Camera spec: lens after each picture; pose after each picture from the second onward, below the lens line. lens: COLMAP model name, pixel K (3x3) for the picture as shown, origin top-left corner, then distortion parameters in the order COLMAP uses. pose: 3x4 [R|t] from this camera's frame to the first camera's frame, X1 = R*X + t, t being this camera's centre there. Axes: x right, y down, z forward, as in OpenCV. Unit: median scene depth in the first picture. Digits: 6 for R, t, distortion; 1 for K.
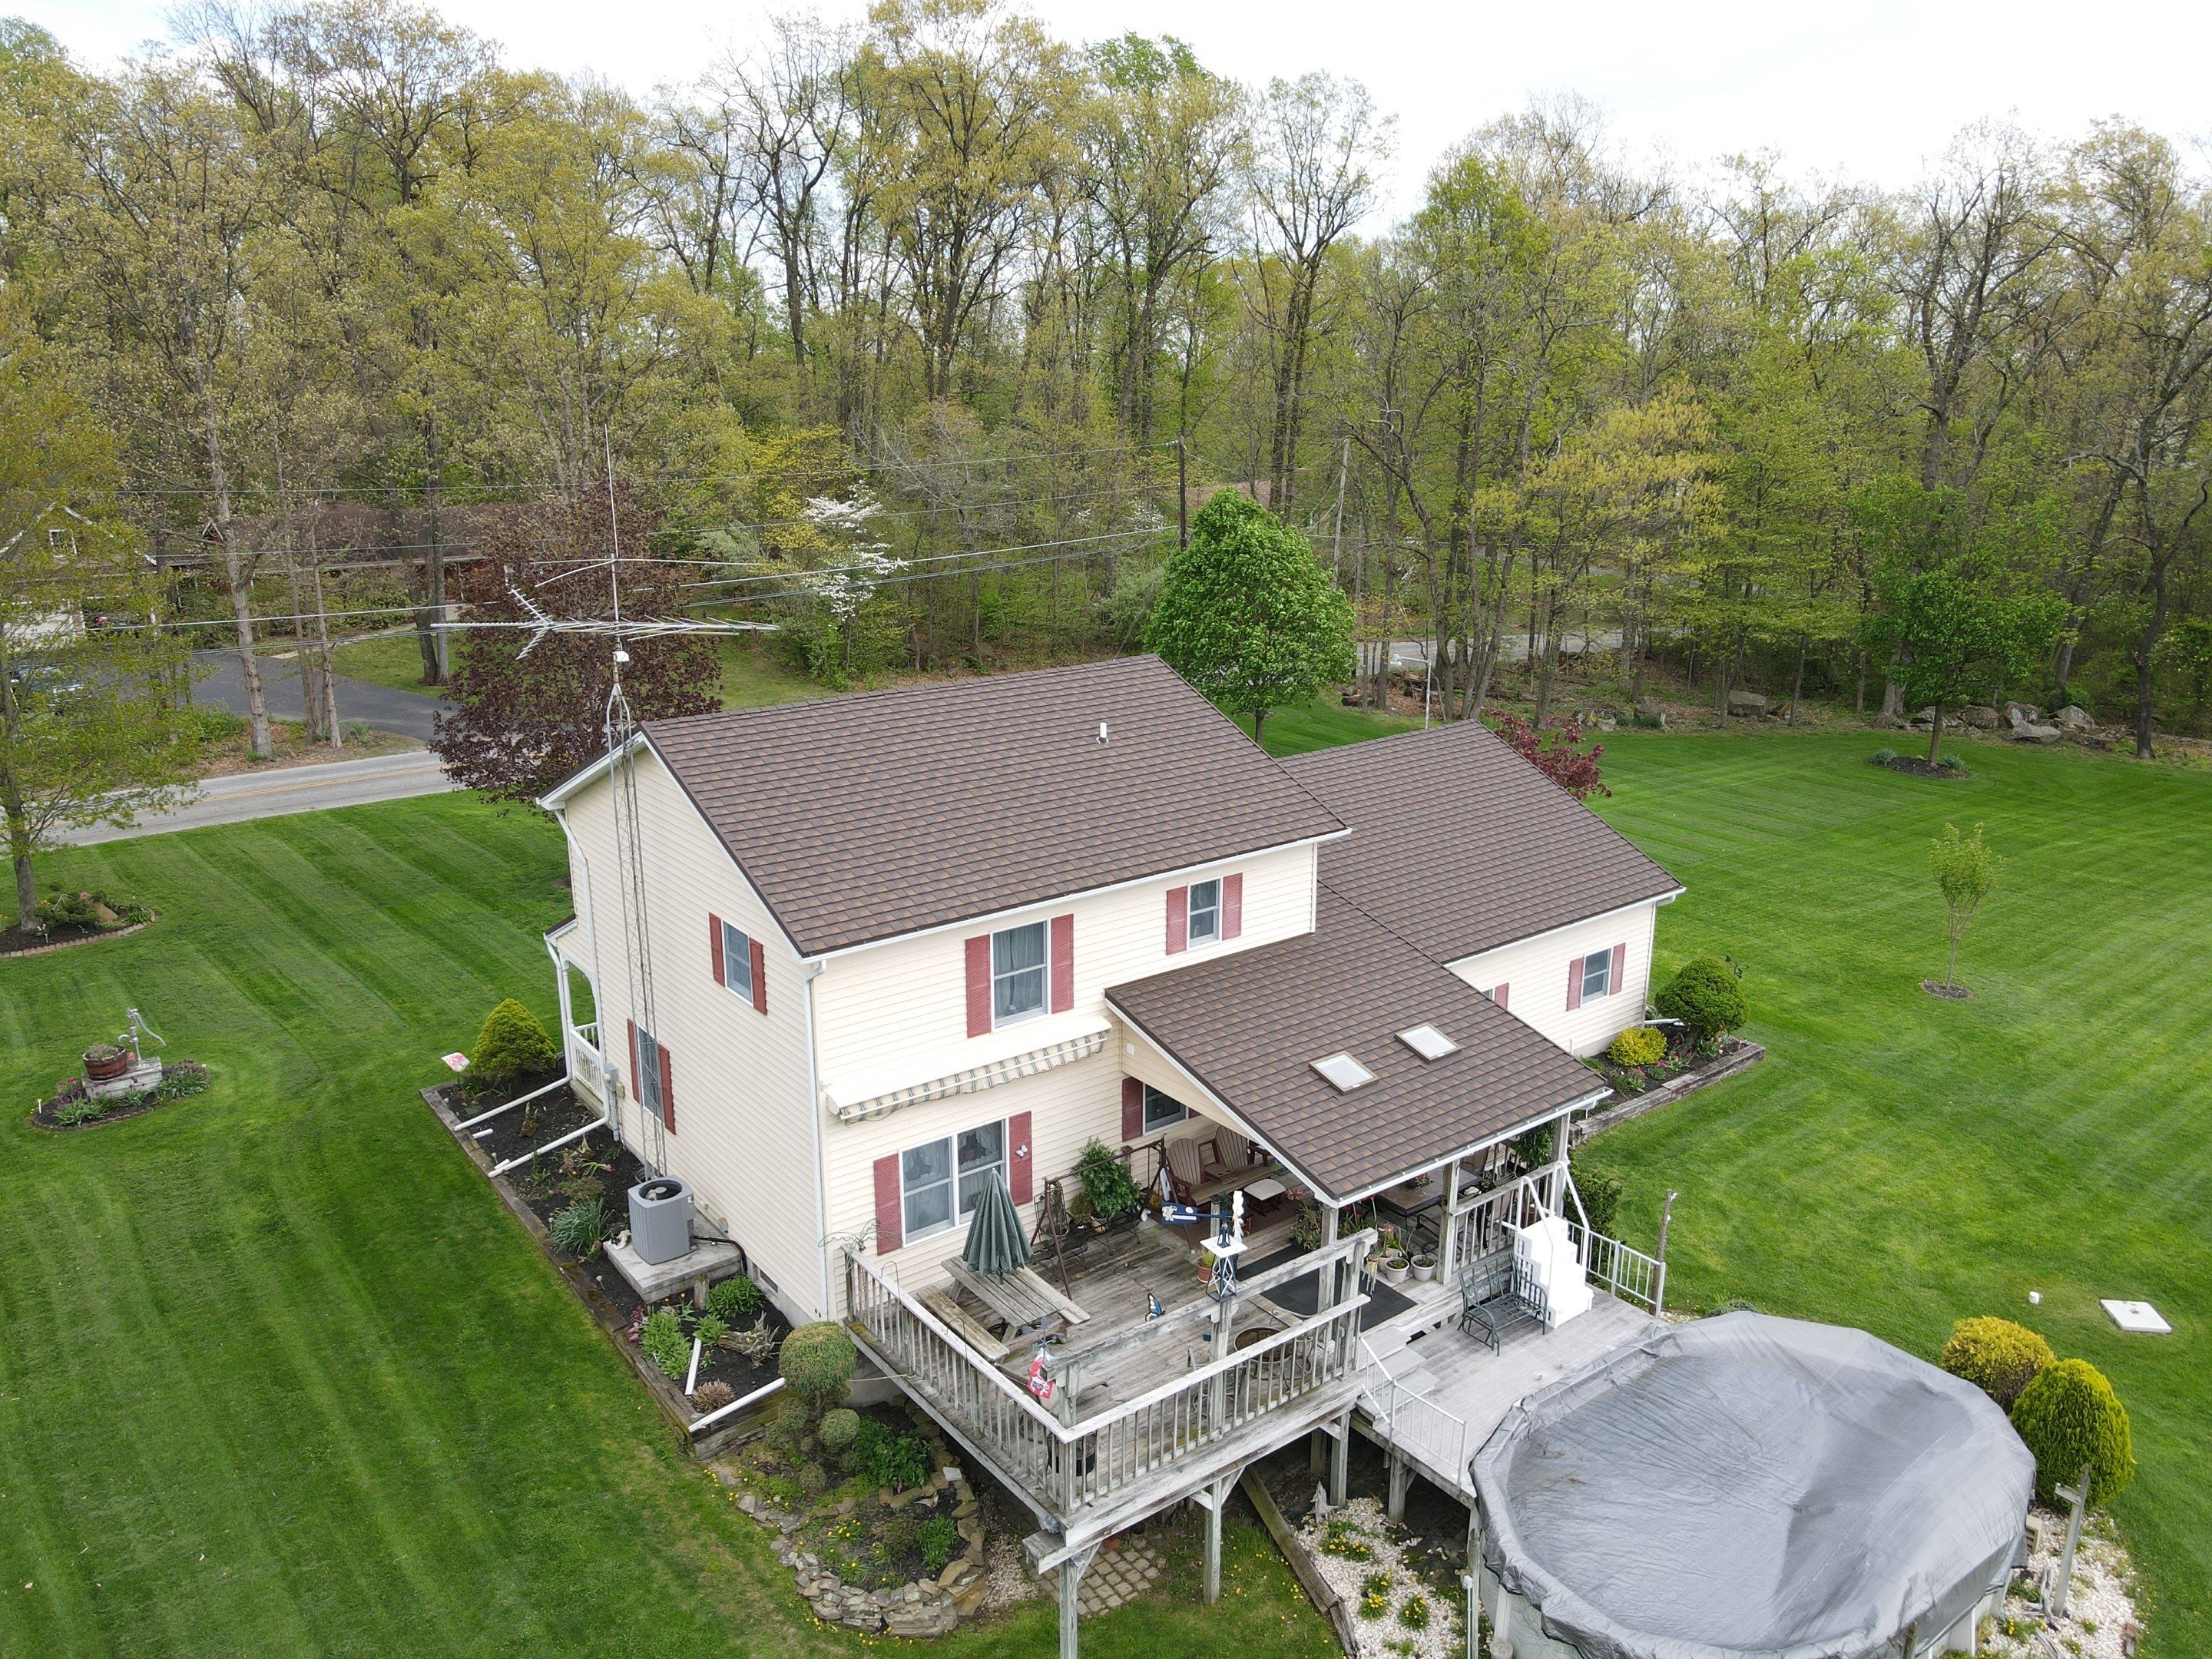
lens RADIAL K [[1614.2, 0, 1106.0], [0, 1614.2, 829.5], [0, 0, 1]] dist [0.003683, 0.001653]
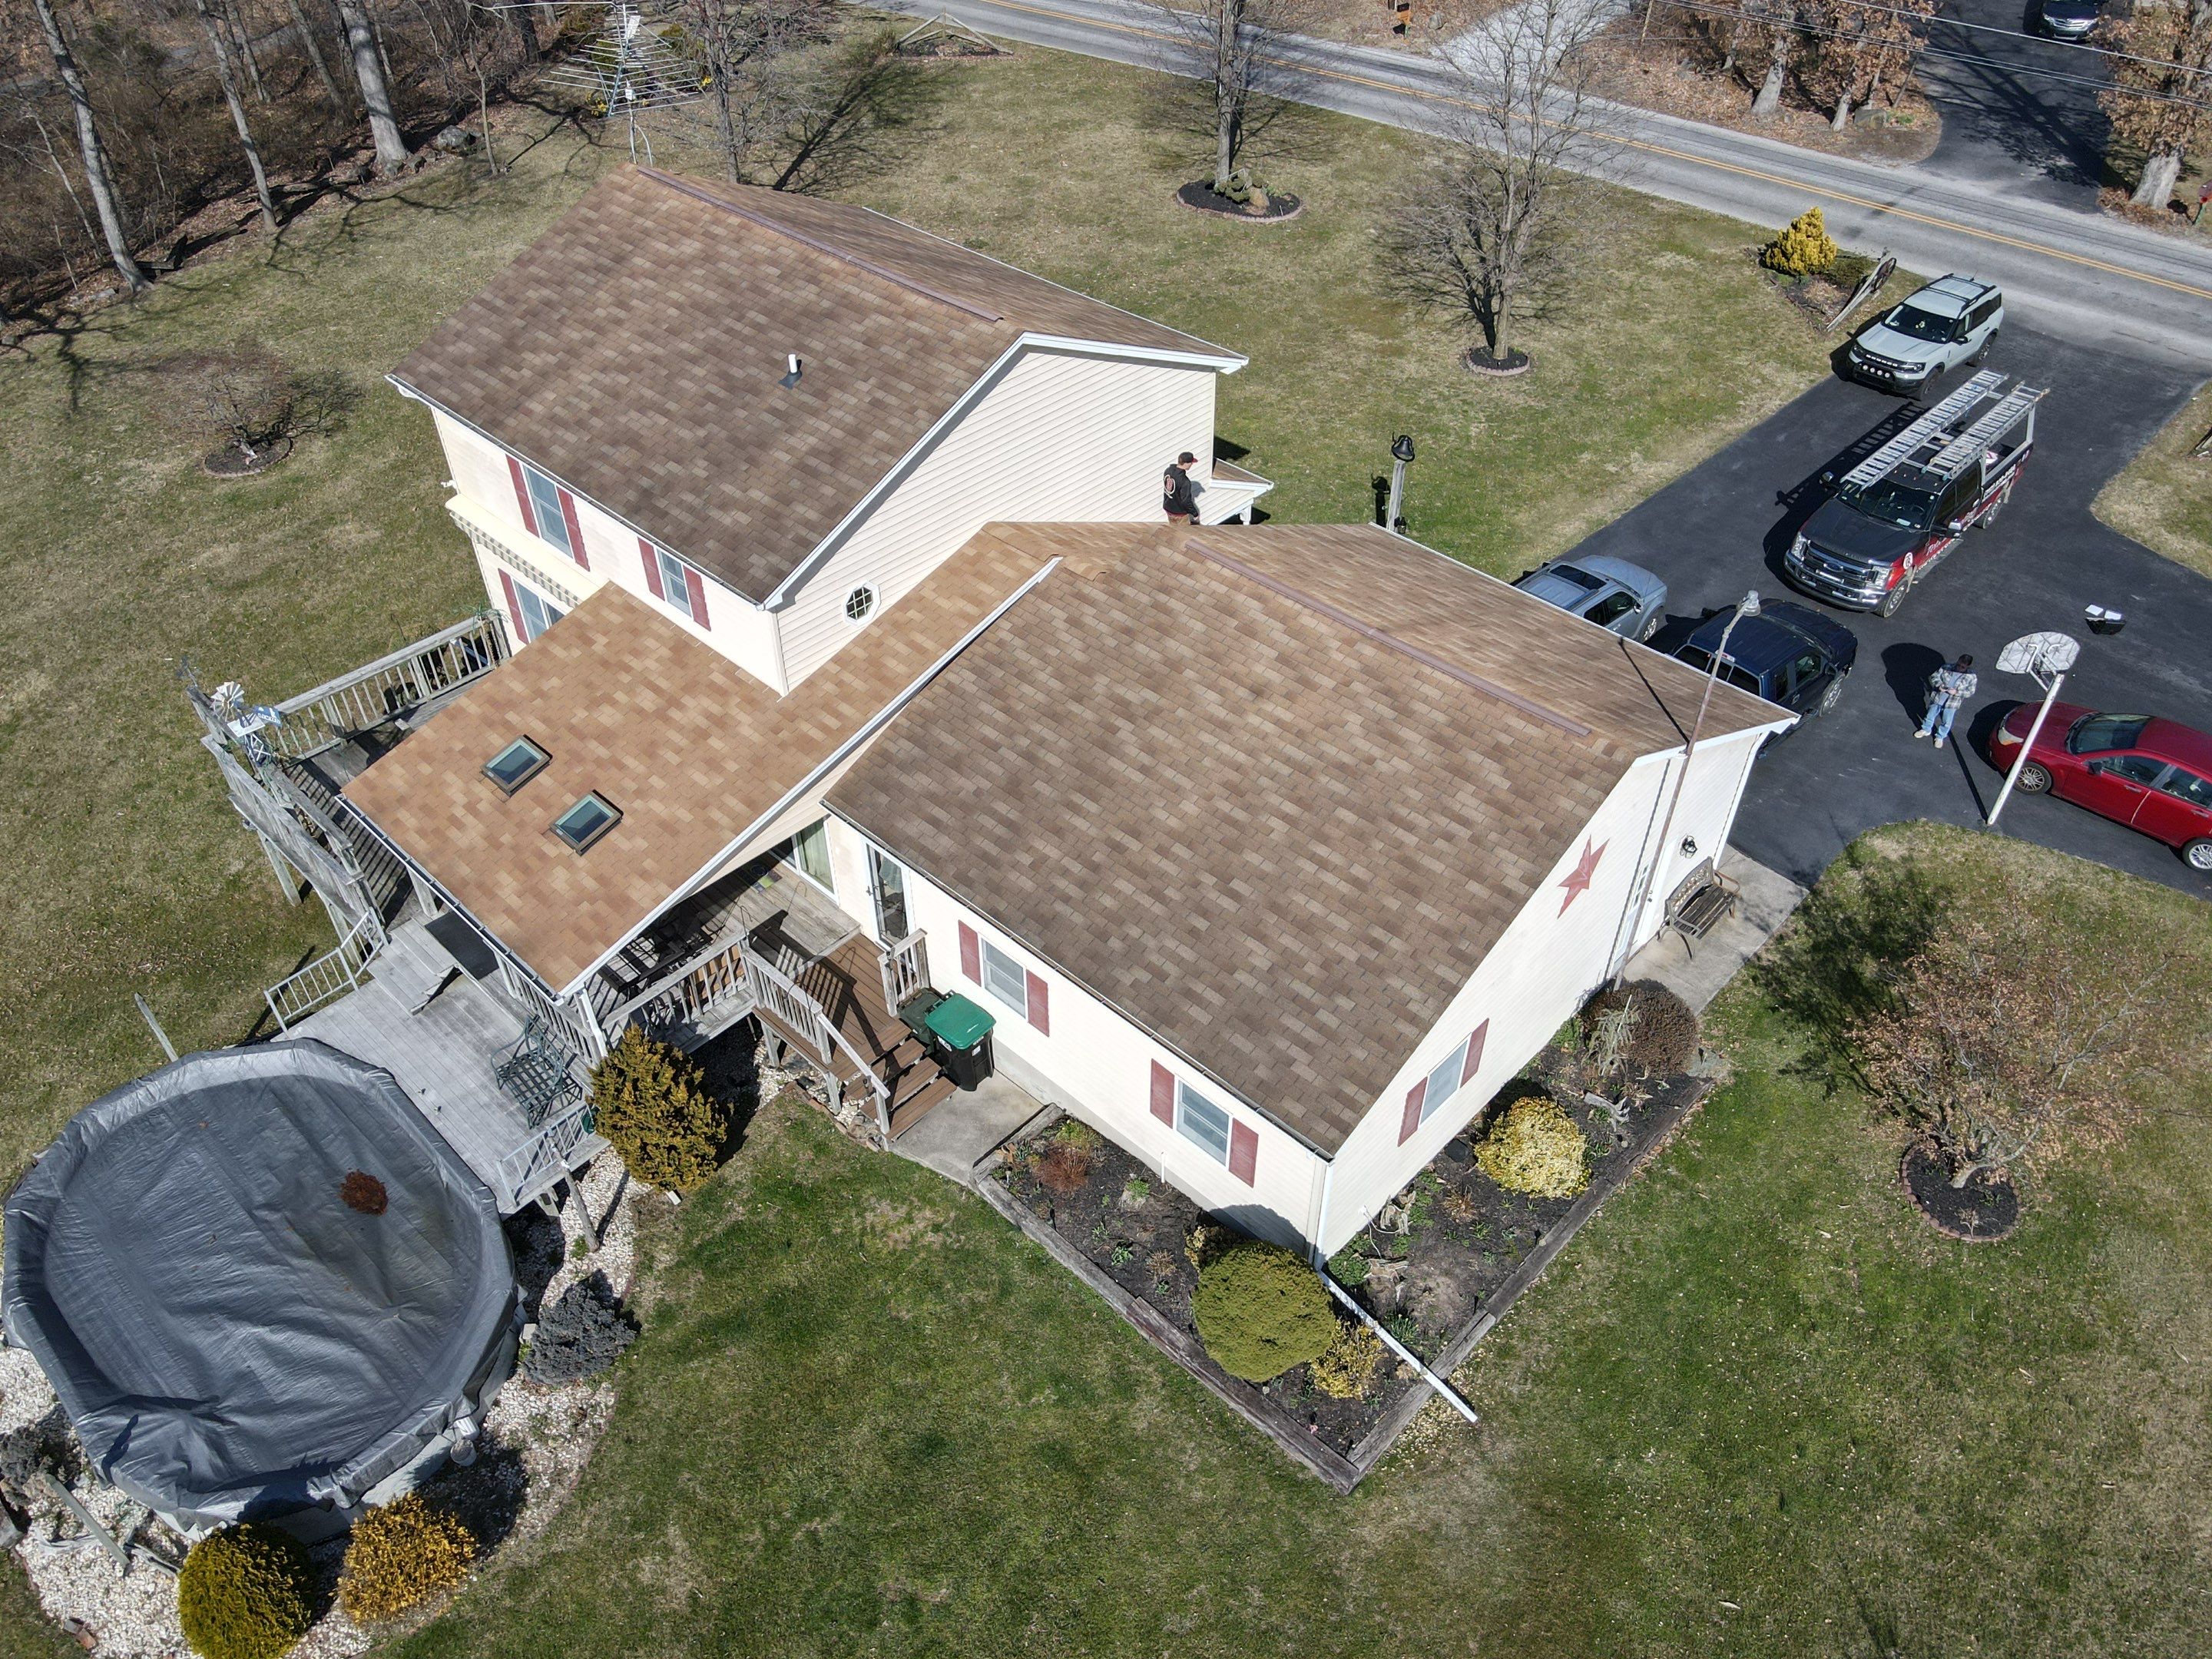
lens RADIAL K [[1616.5, 0, 1110.8], [0, 1616.5, 820.9], [0, 0, 1]] dist [0.001783, 0.001944]
pose [[0.162715, 0.650221, -0.742116, 0.932423], [-0.270263, 0.752746, 0.600277, -0.496029], [0.948937, 0.102892, 0.298214, 1.026790]]
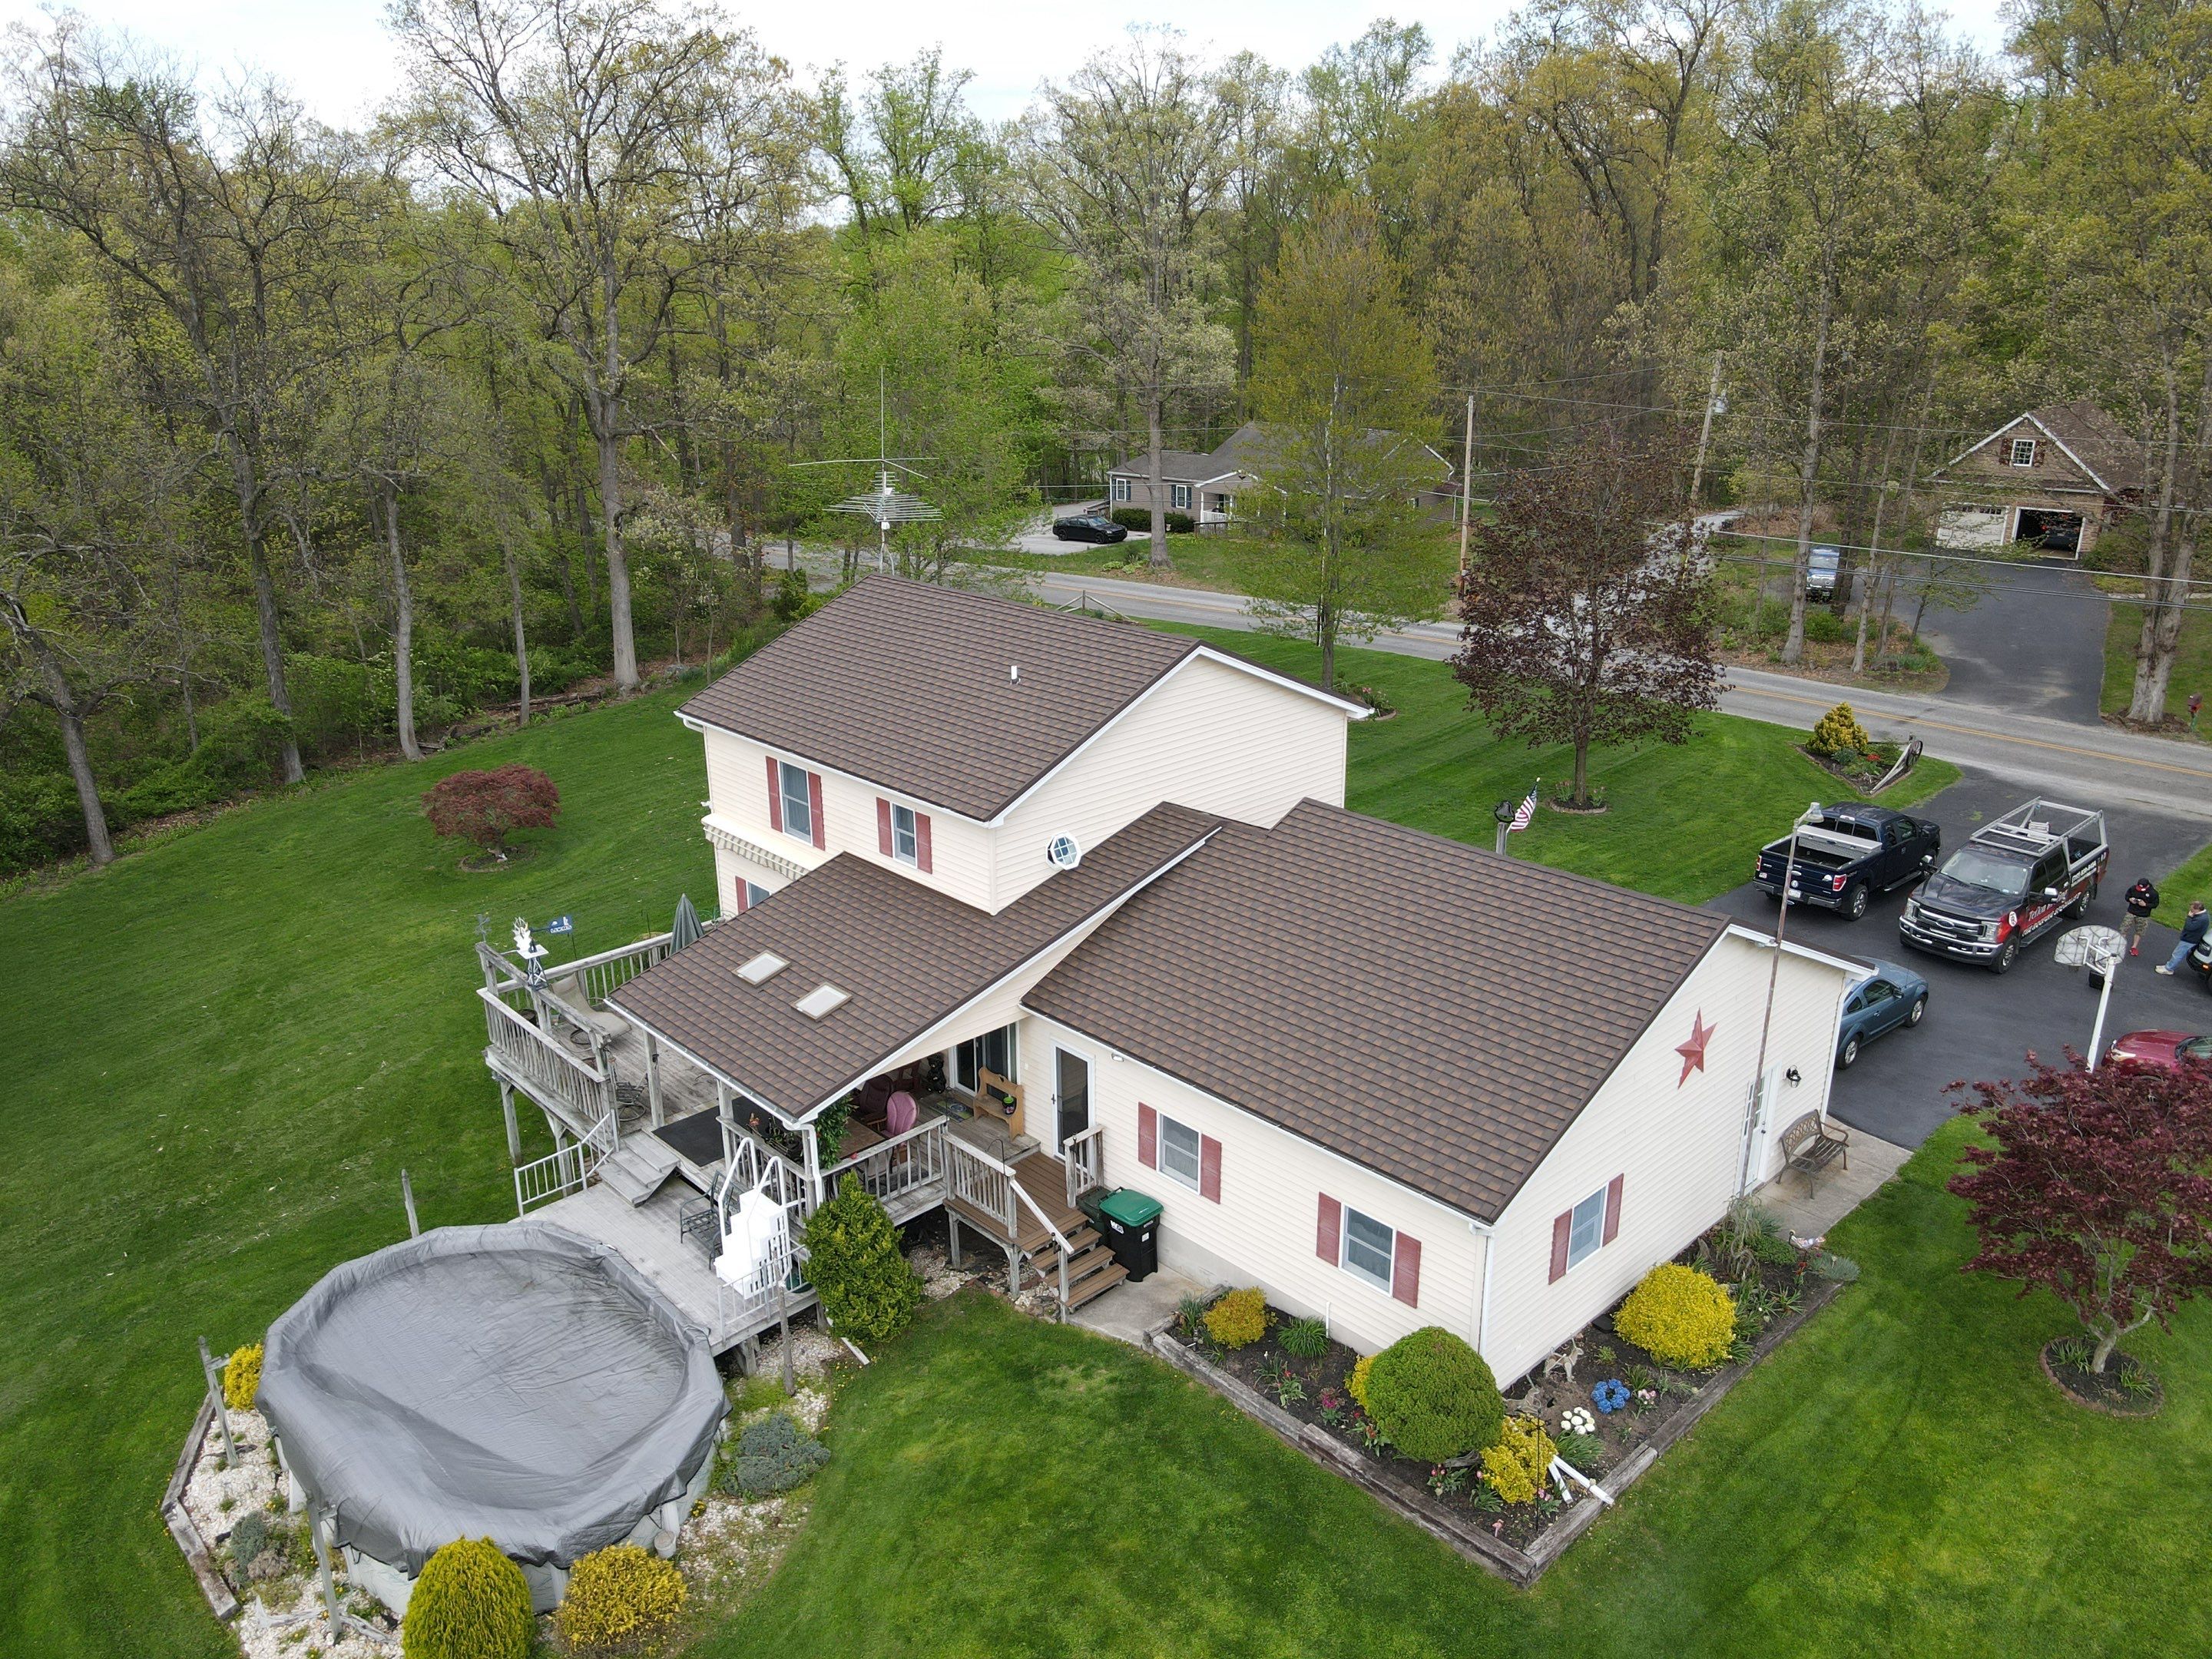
lens RADIAL K [[1614.2, 0, 1106.0], [0, 1614.2, 829.5], [0, 0, 1]] dist [0.003683, 0.001653]
pose [[0.110421, 0.327544, -0.938362, 1.189153], [-0.268874, 0.918775, 0.289067, -0.330404], [0.956825, 0.220382, 0.189520, 0.968732]]
